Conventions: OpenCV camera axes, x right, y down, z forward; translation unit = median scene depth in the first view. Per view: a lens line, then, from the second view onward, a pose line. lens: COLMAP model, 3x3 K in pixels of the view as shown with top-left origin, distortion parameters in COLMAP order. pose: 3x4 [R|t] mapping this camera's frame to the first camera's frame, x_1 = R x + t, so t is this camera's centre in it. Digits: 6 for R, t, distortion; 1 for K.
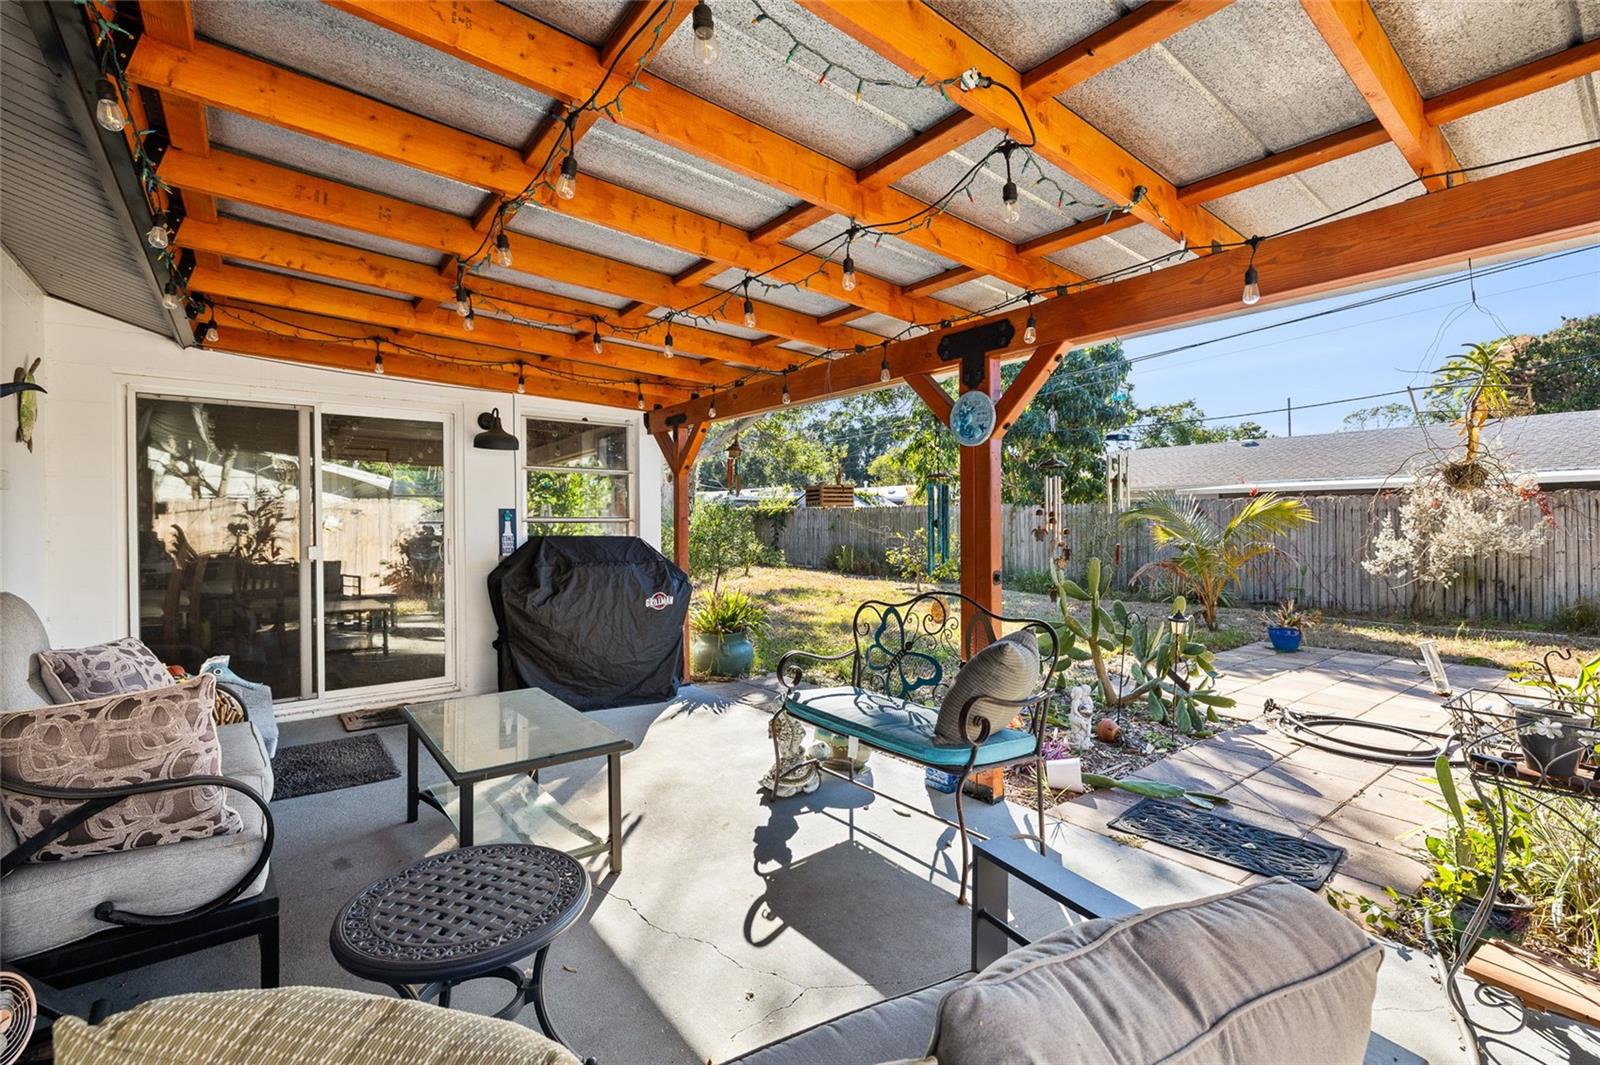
lens RADIAL K [[709.6, 0, 800.1], [0, 709.6, 531.9], [0, 0, 1]] dist [-0.010196, 0.002831]
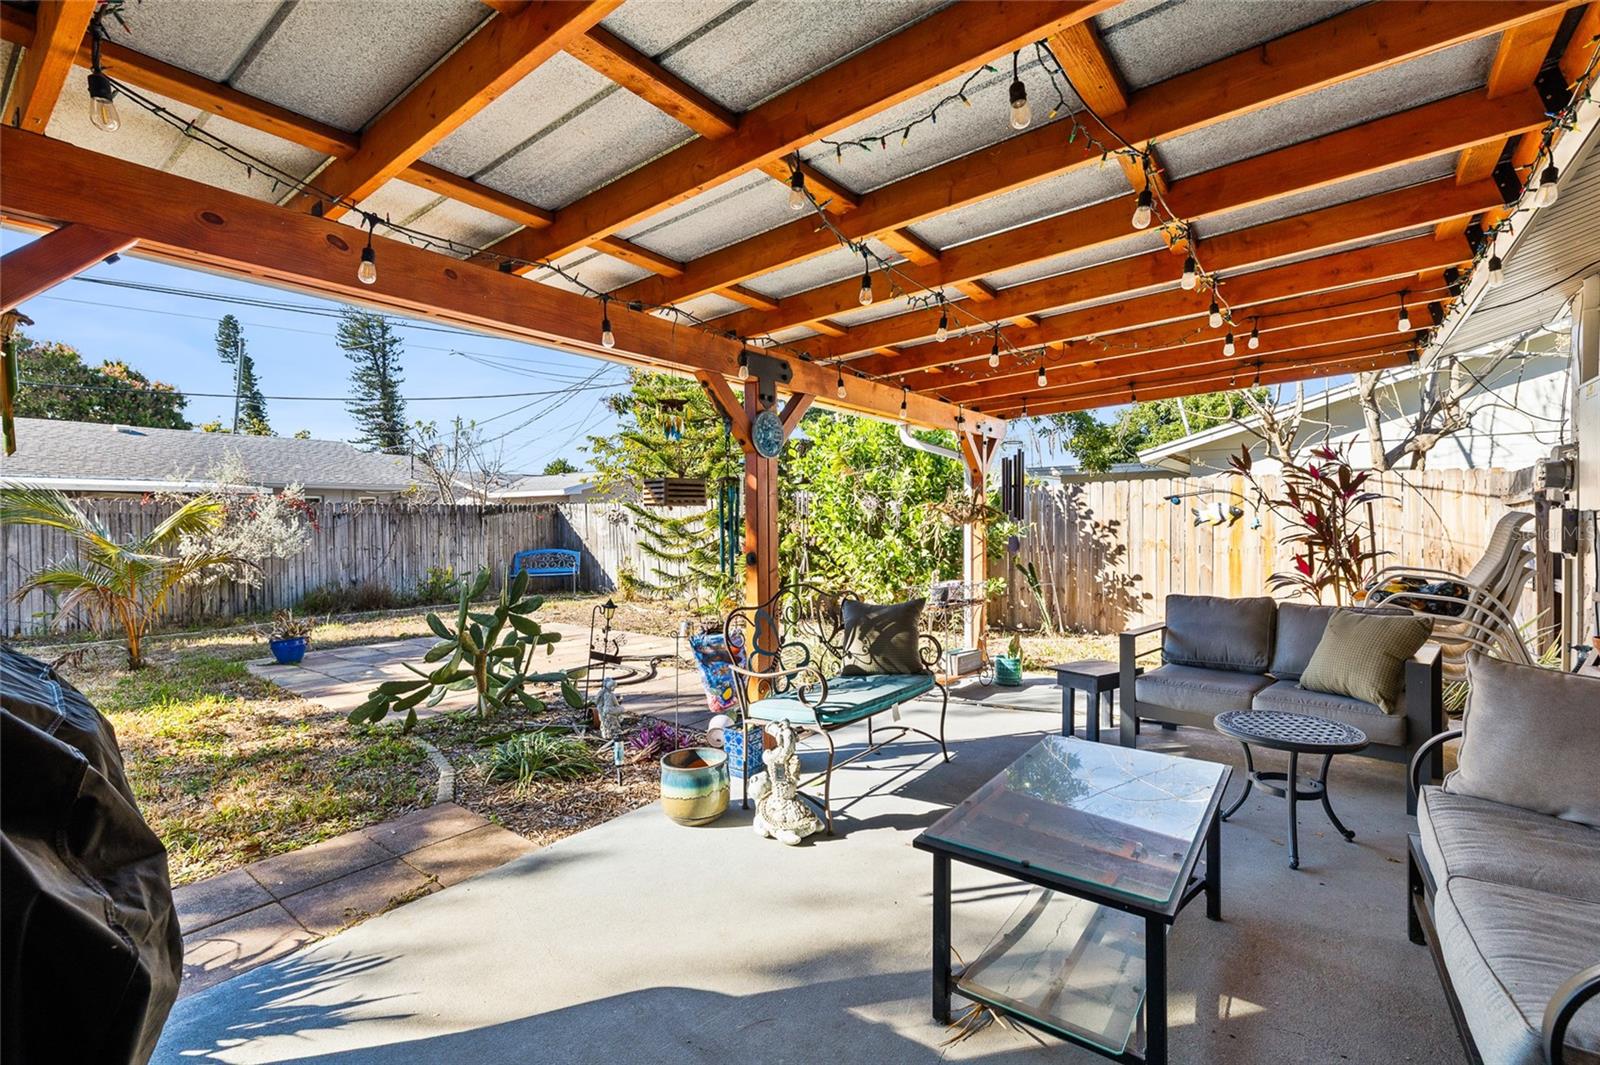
lens RADIAL K [[709.6, 0, 794.1], [0, 709.6, 528.6], [0, 0, 1]] dist [-0.010196, 0.002831]
pose [[-0.273643, -0.000612, 0.961831, -0.905781], [0.014733, 0.999880, 0.004828, -0.016401], [-0.961719, 0.015491, -0.273601, 1.298670]]
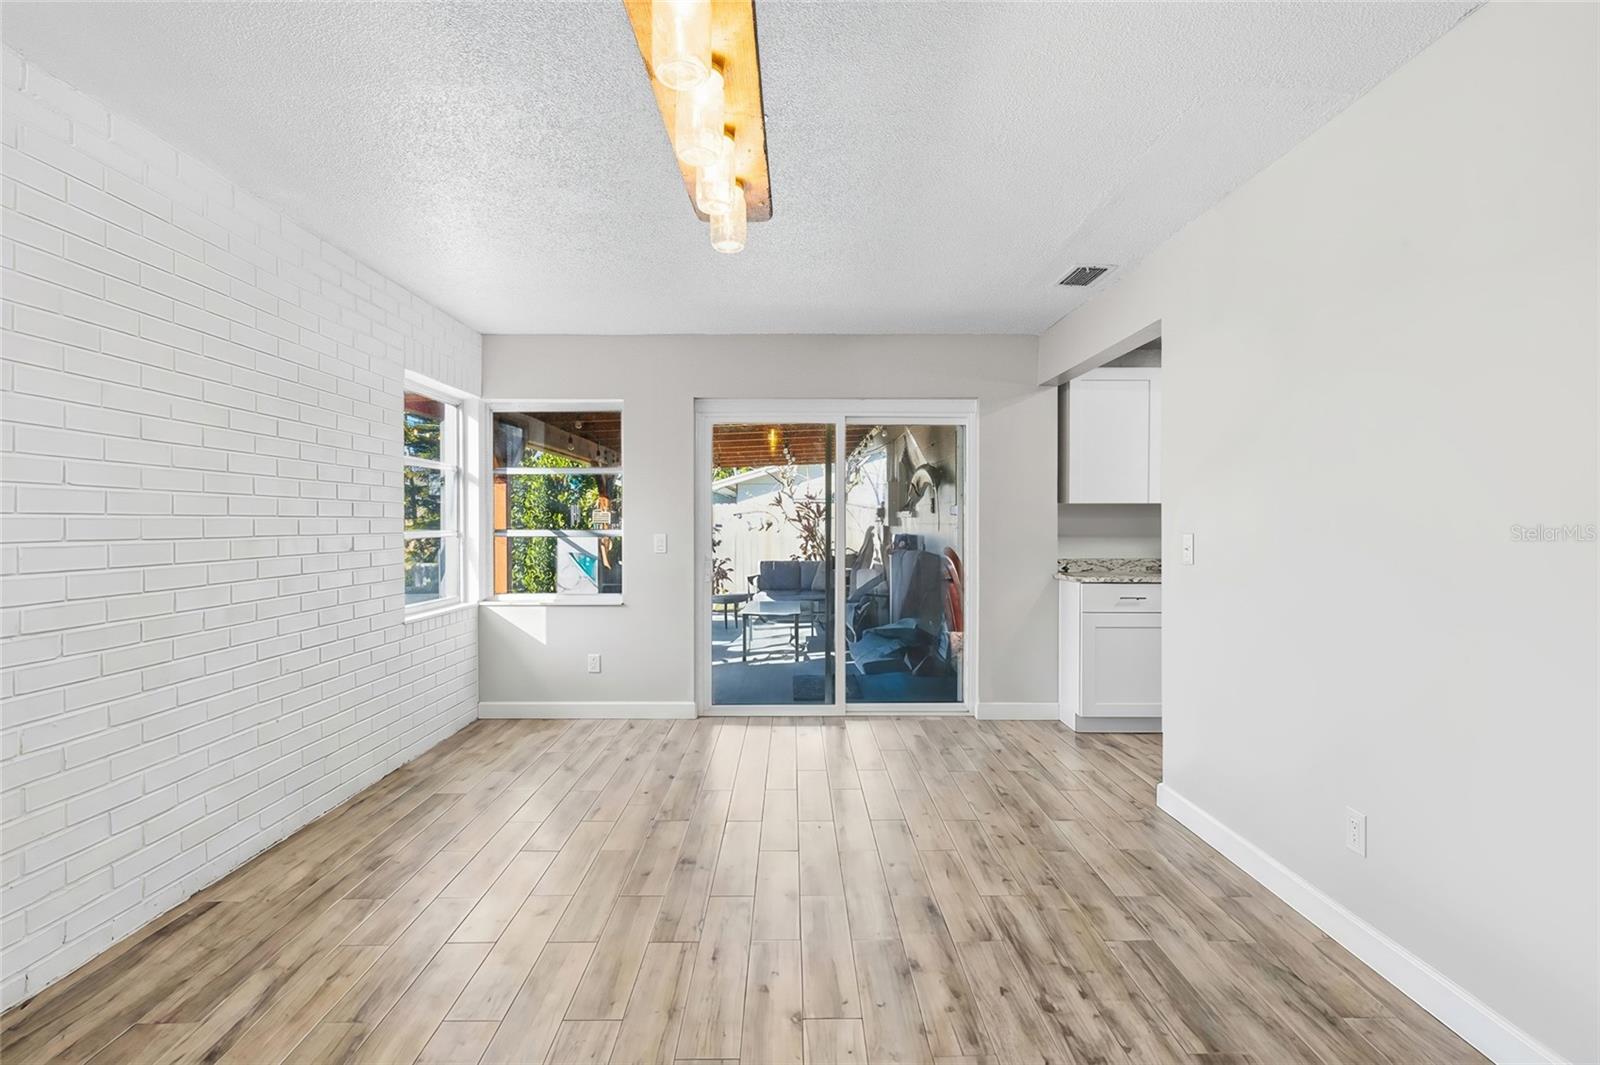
lens RADIAL K [[709.6, 0, 802.9], [0, 709.6, 527.5], [0, 0, 1]] dist [-0.010196, 0.002831]
pose [[-0.802084, 0.002957, 0.597204, -1.145890], [0.006455, 0.999972, 0.003718, -0.019633], [-0.597176, 0.006837, -0.802081, 1.648660]]
